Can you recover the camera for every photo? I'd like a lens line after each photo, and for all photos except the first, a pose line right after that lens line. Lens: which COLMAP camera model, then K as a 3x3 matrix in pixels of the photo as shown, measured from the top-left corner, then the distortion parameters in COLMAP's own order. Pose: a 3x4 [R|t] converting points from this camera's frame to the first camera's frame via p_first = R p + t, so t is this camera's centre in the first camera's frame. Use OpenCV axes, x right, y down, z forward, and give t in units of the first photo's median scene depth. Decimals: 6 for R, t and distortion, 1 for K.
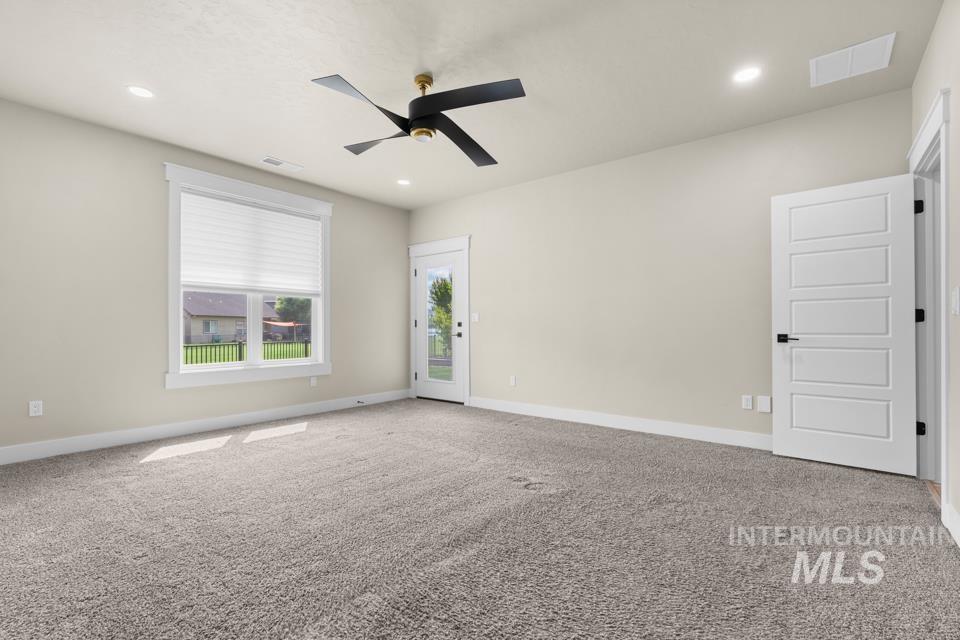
lens RADIAL K [[436.3, 0, 475.5], [0, 436.3, 326.6], [0, 0, 1]] dist [0.002040, 0.000322]
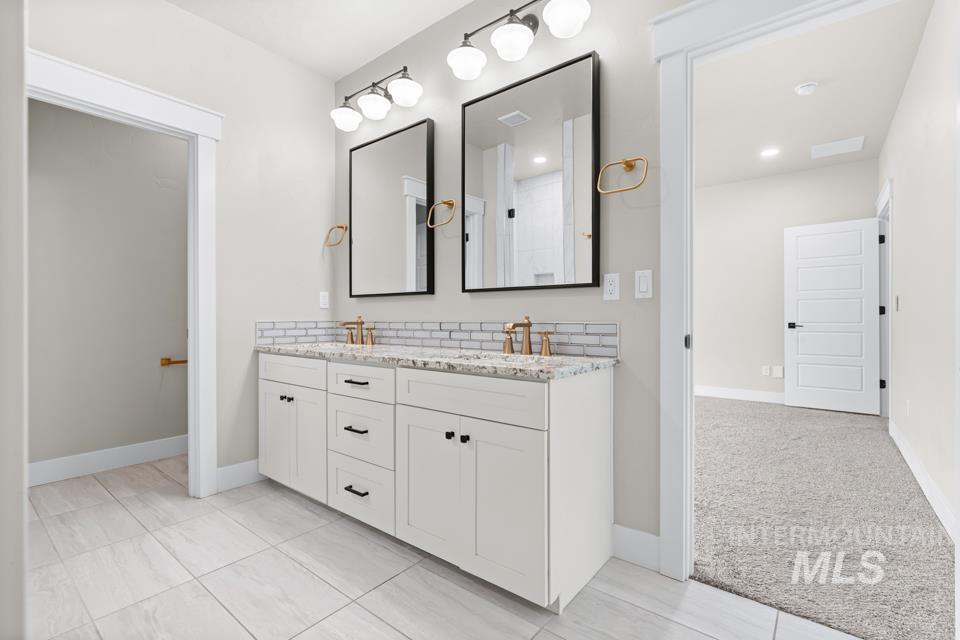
lens RADIAL K [[436.3, 0, 476.3], [0, 436.3, 318.6], [0, 0, 1]] dist [0.002040, 0.000322]
pose [[0.999971, 0.000254, 0.007652, -0.413883], [-0.000284, 0.999992, 0.003904, -0.002135], [-0.007651, -0.003906, 0.999963, -0.516176]]
